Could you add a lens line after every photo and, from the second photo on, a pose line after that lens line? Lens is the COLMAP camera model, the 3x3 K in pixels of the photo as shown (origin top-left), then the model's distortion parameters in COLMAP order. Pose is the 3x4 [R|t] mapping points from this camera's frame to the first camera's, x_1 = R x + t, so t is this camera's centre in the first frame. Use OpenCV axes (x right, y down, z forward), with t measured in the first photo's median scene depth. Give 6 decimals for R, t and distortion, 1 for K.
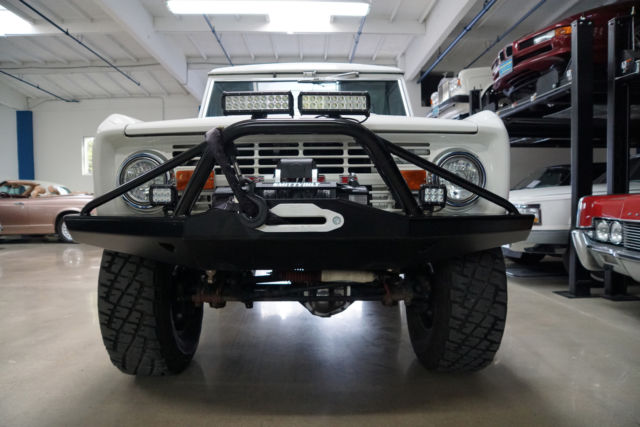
lens RADIAL K [[437.4, 0, 318.0], [0, 437.4, 220.8], [0, 0, 1]] dist [-0.141015, 0.100566]
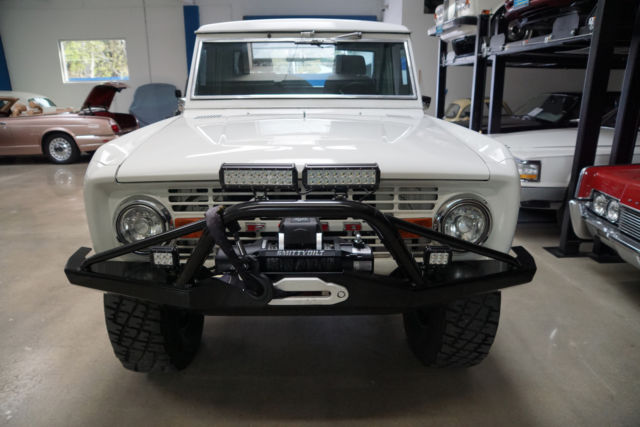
lens RADIAL K [[437.4, 0, 318.0], [0, 437.4, 220.8], [0, 0, 1]] dist [-0.141015, 0.100566]
pose [[0.999840, 0.002827, 0.017670, -0.017208], [-0.007036, 0.970018, 0.242931, -0.242958], [-0.016454, -0.243017, 0.969883, 0.040179]]
